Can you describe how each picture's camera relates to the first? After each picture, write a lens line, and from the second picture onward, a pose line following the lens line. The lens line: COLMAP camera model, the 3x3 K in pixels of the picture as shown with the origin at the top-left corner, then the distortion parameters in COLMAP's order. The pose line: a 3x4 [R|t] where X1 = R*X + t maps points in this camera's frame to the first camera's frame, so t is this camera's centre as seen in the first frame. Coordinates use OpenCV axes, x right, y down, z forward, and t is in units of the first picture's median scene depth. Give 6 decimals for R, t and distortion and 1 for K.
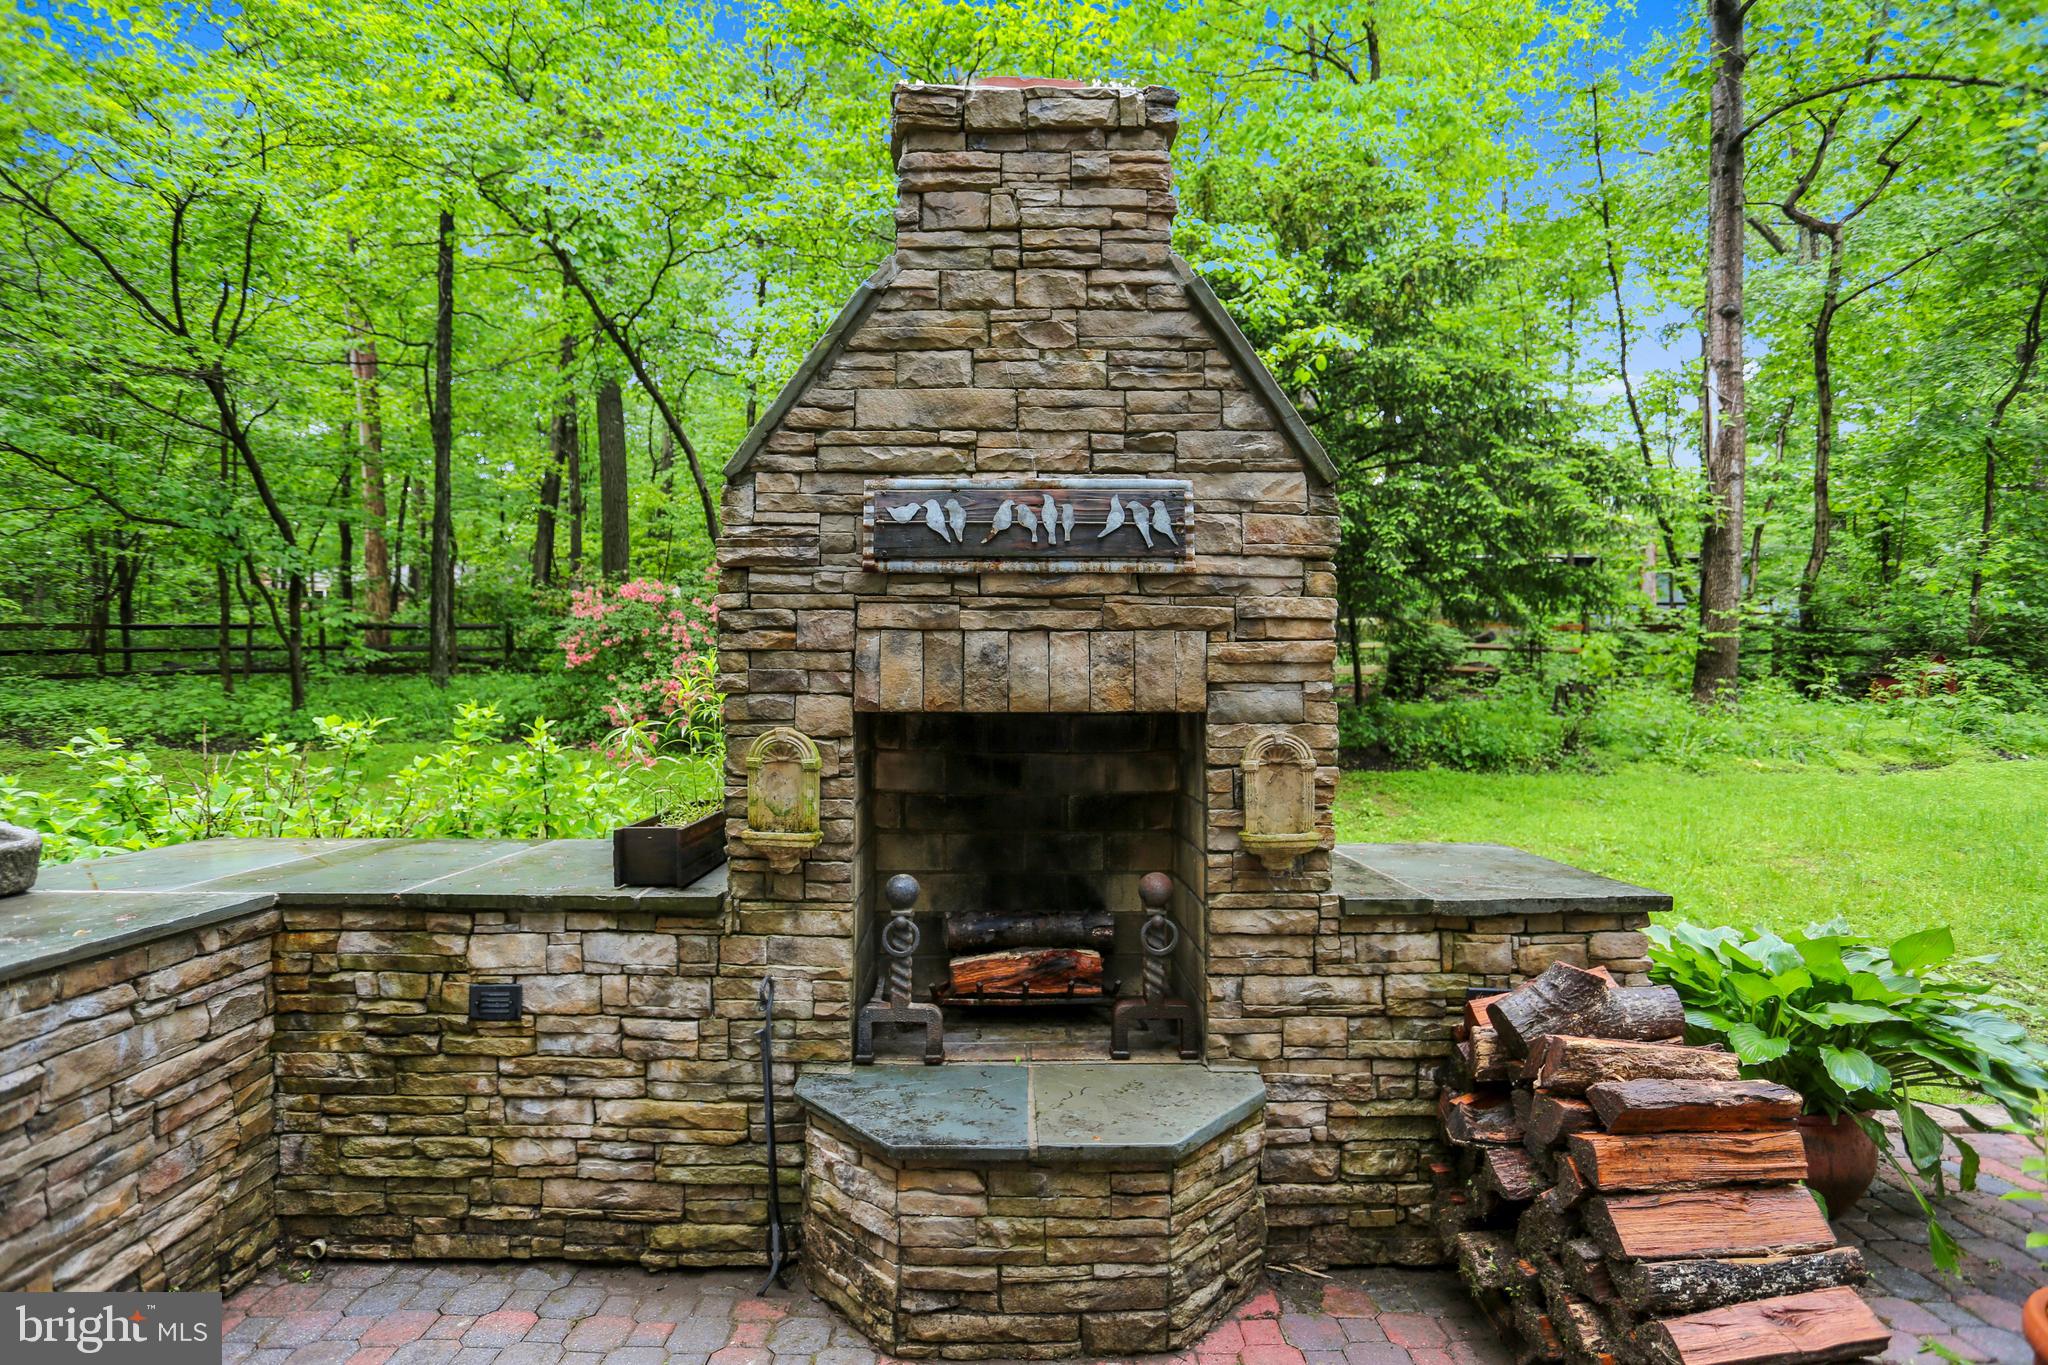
lens RADIAL K [[1015.5, 0, 1024.0], [0, 1015.5, 682.5], [0, 0, 1]] dist [-0.087571, 0.034654]
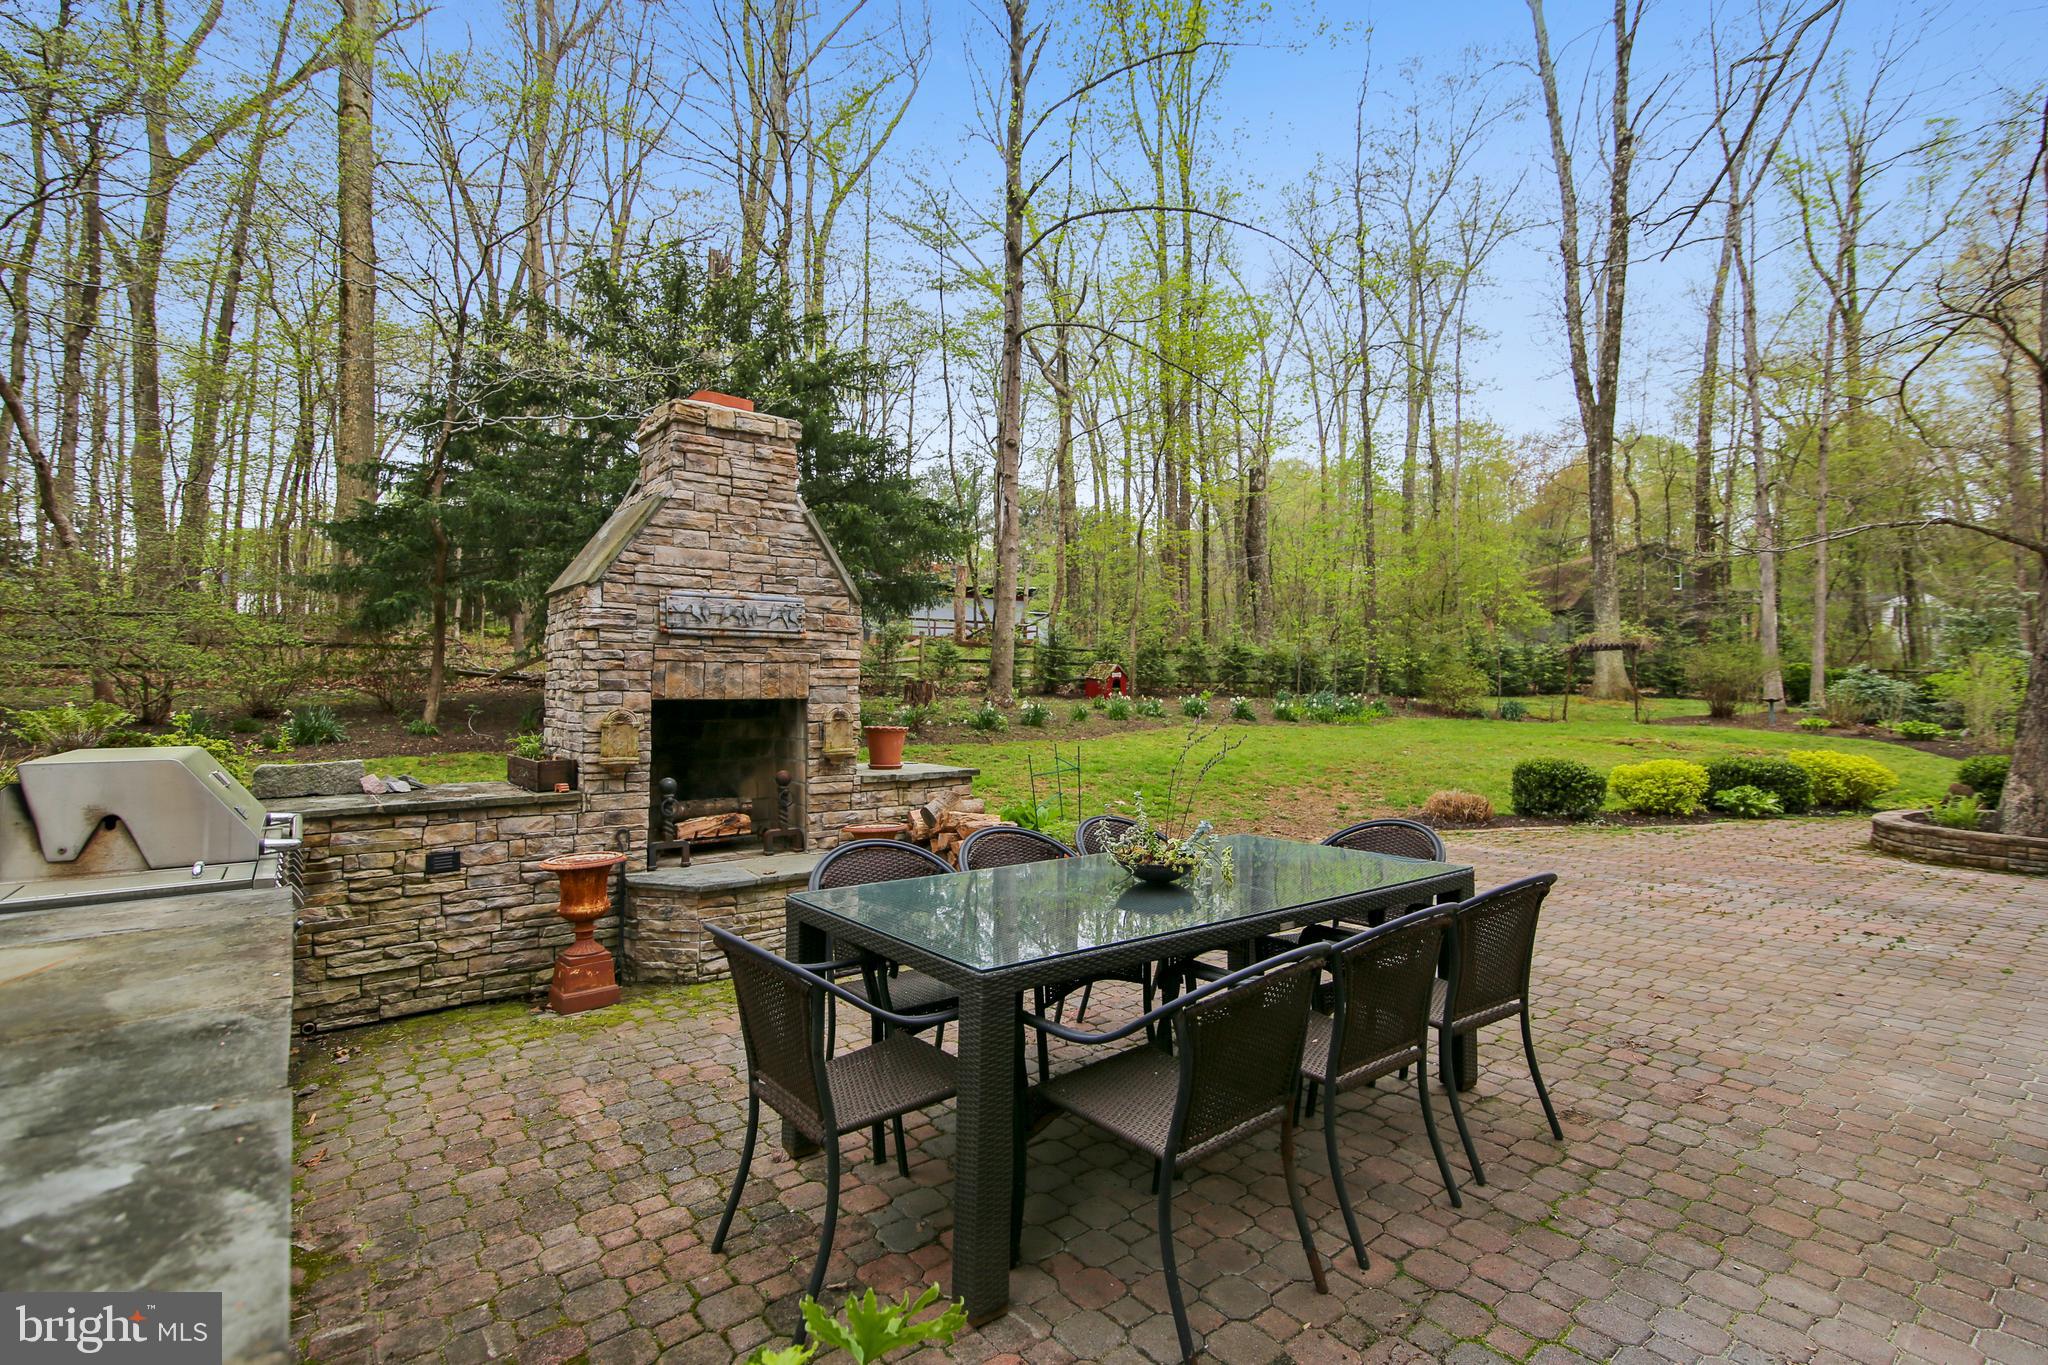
lens RADIAL K [[949.8, 0, 1024.0], [0, 949.8, 682.5], [0, 0, 1]] dist [-0.001385, 0.000321]
pose [[0.793998, 0.004018, 0.607908, -0.753079], [-0.008168, 0.999958, 0.004058, -0.020774], [-0.607866, -0.008187, 0.793997, -1.031070]]
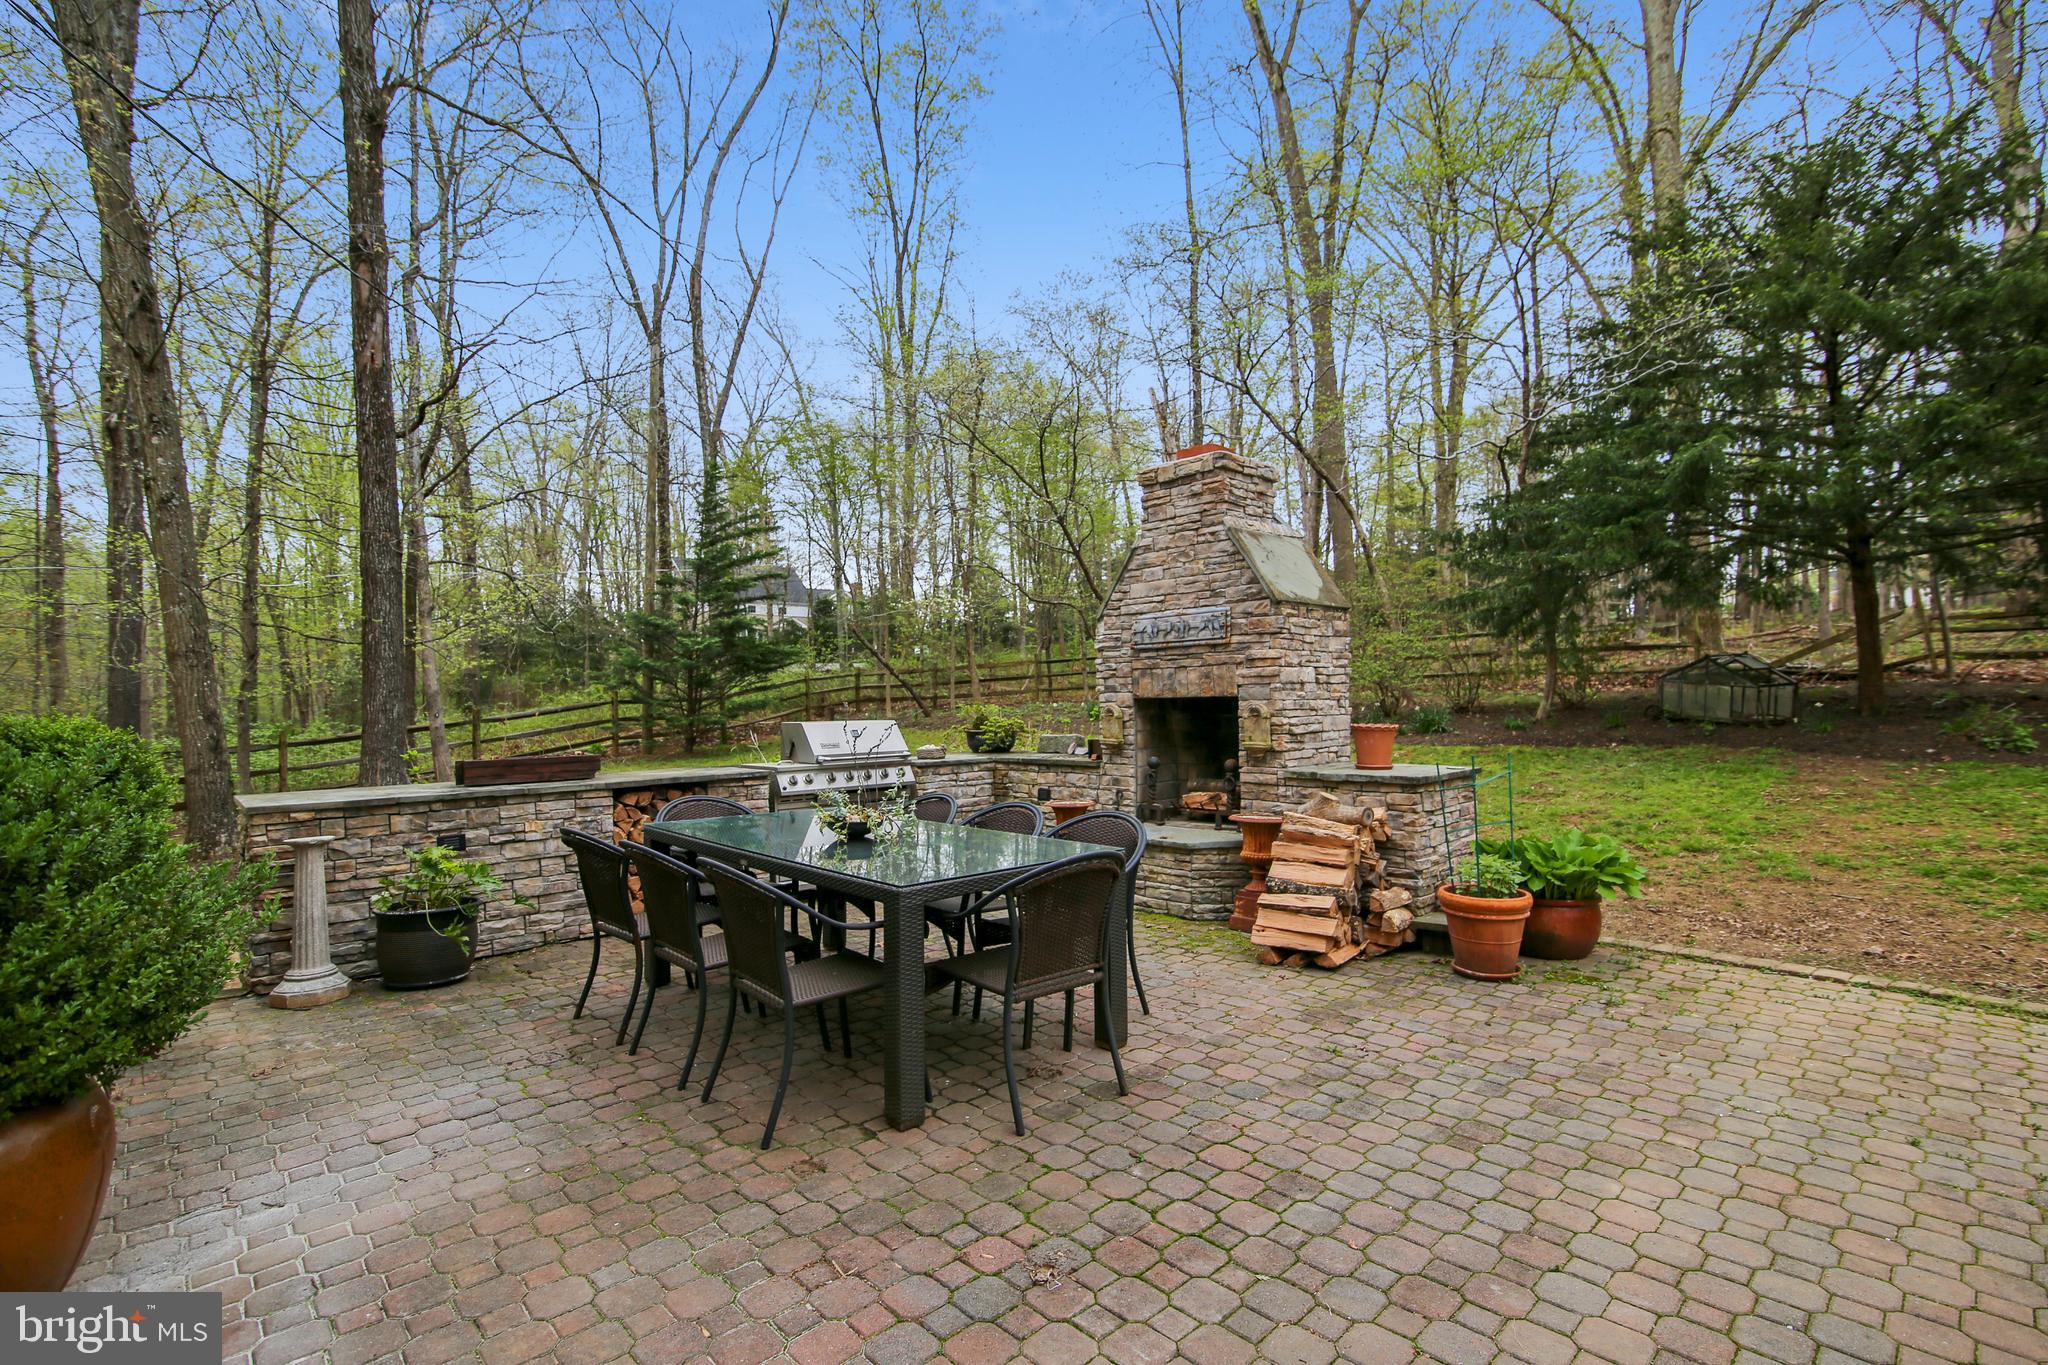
lens RADIAL K [[929.3, 0, 1021.7], [0, 929.3, 716.1], [0, 0, 1]] dist [-0.000576, -0.000145]
pose [[0.679755, -0.001365, -0.733438, 1.544254], [0.029951, 0.999216, 0.025899, 0.002013], [0.732828, -0.039572, 0.679263, -1.018839]]
